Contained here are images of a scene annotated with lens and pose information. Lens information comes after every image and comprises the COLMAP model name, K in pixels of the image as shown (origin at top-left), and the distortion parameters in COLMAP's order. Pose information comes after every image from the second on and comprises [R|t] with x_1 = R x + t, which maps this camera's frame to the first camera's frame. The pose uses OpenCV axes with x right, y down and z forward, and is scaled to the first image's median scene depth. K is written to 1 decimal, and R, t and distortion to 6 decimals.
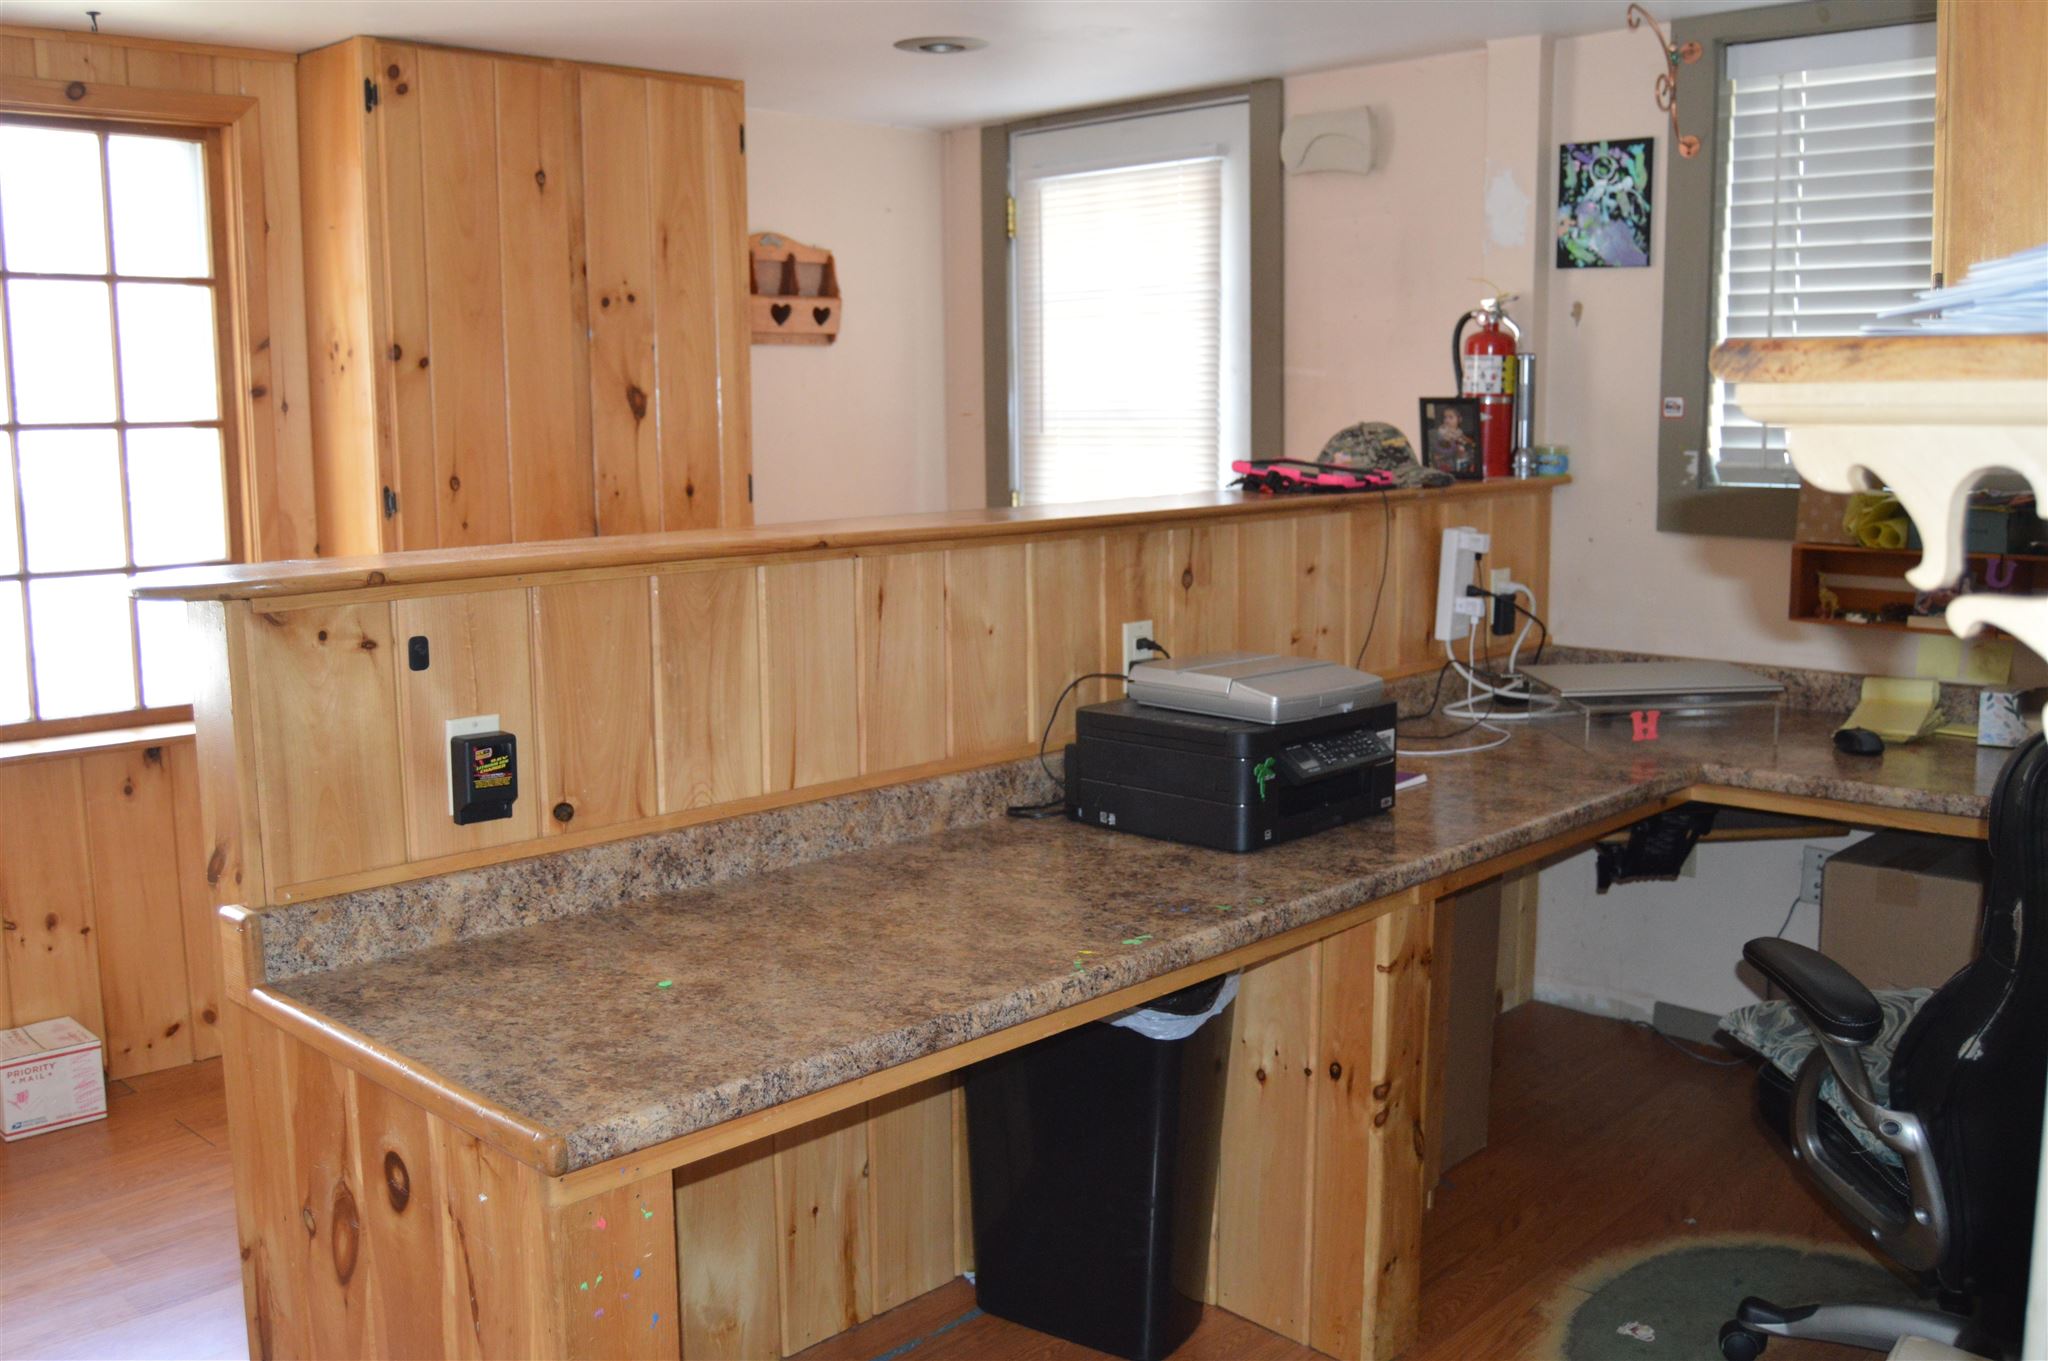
lens RADIAL K [[1928.1, 0, 1023.7], [0, 1928.1, 678.2], [0, 0, 1]] dist [-0.071769, 0.000000]
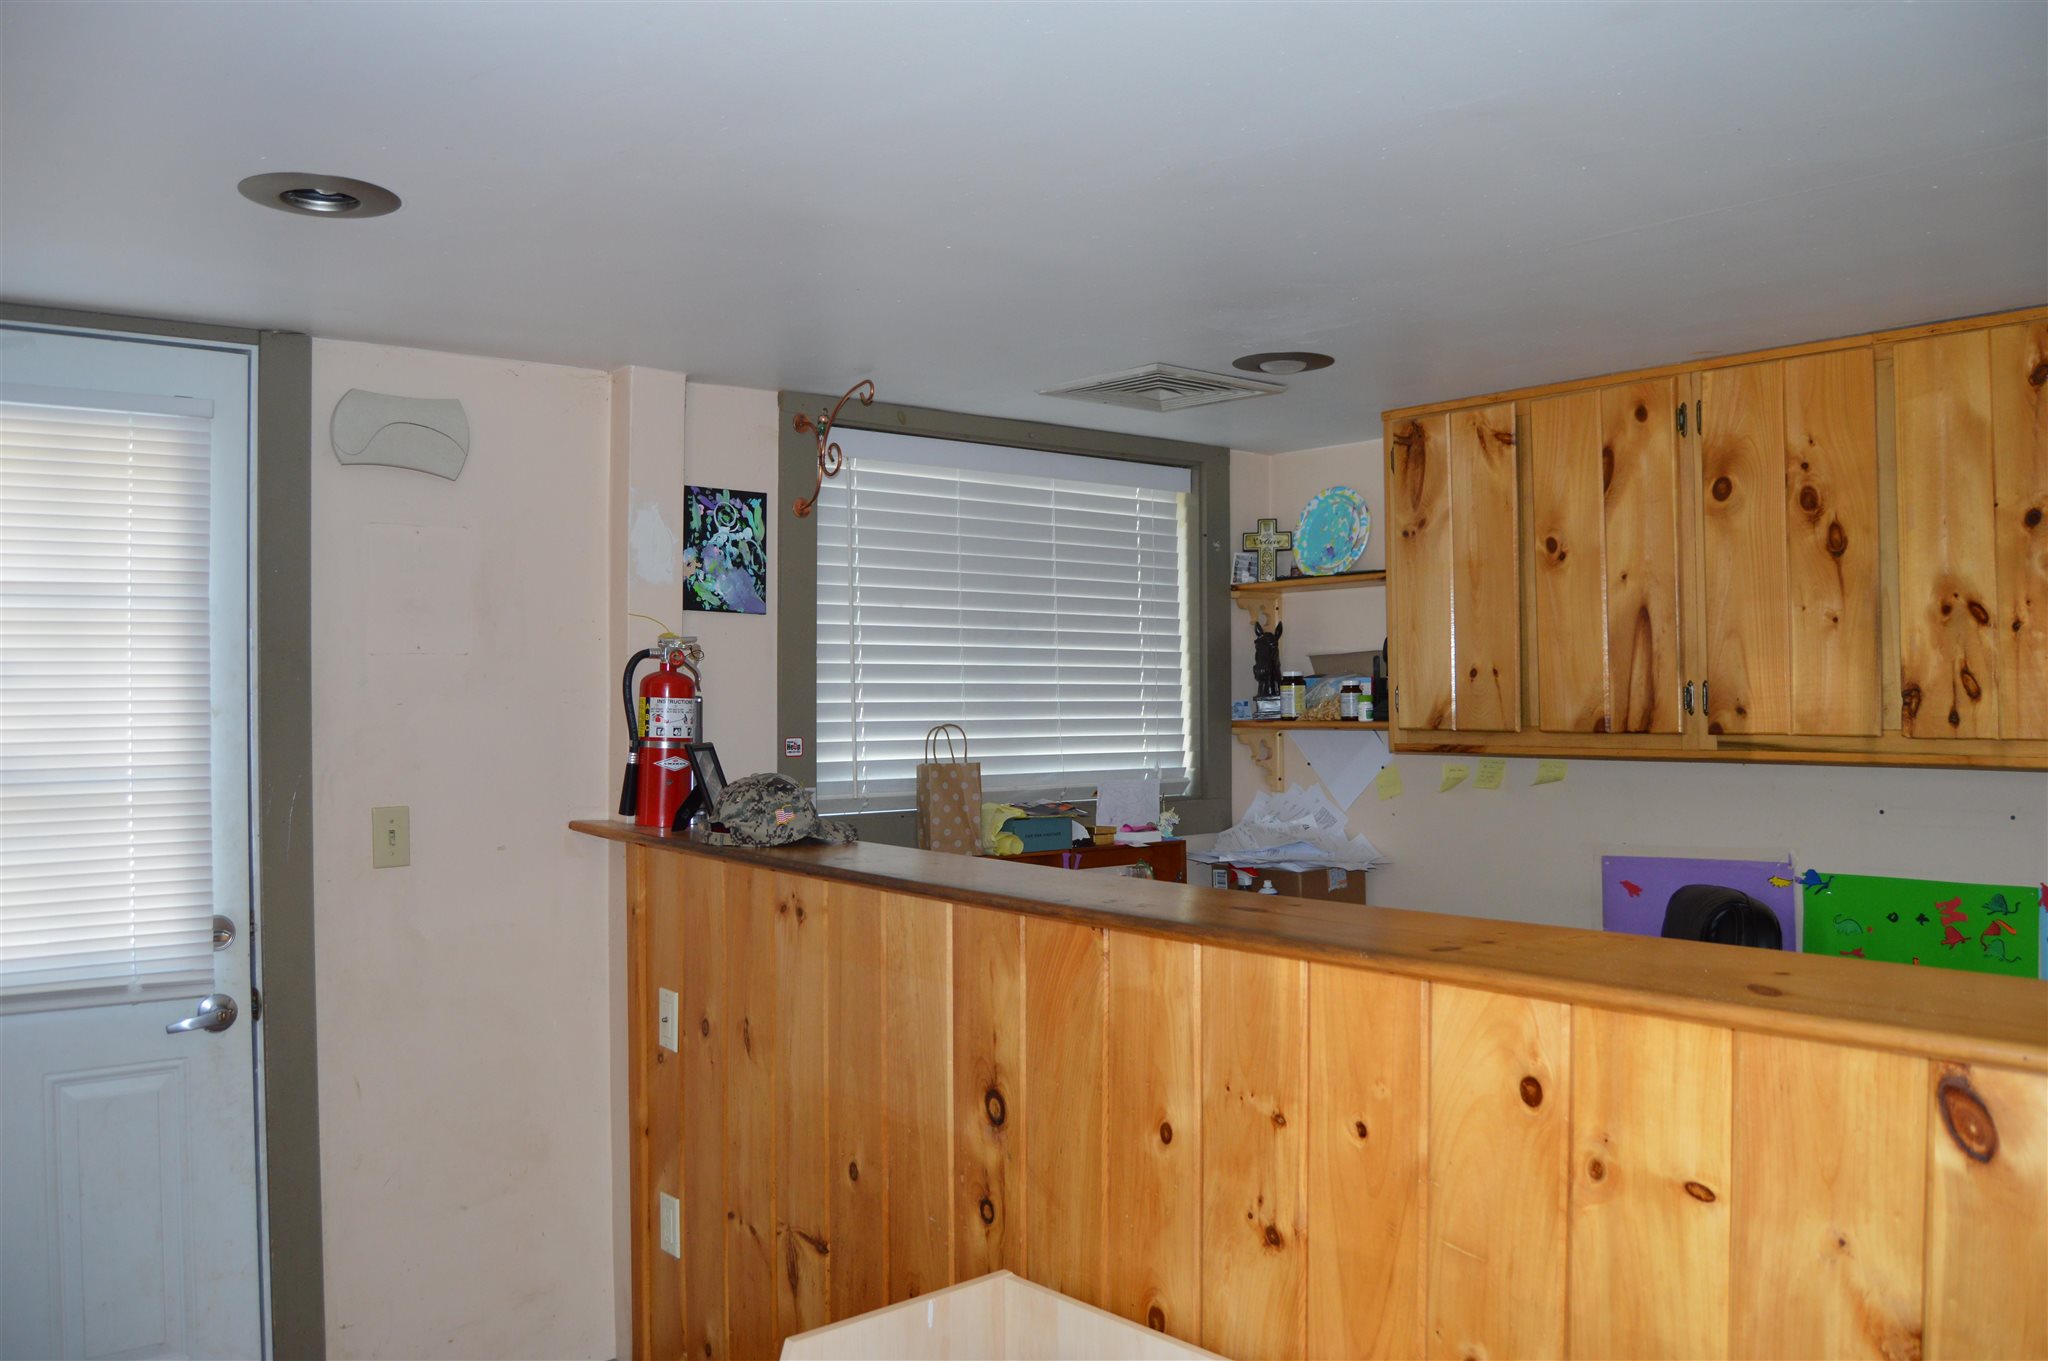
lens RADIAL K [[1639.6, 0, 1023.9], [0, 1639.6, 682.1], [0, 0, 1]] dist [-0.071450, -0.004623]
pose [[0.132760, 0.017852, 0.990987, -0.534667], [0.149907, 0.987974, -0.037881, -0.121840], [-0.979746, 0.153585, 0.128487, 0.739455]]
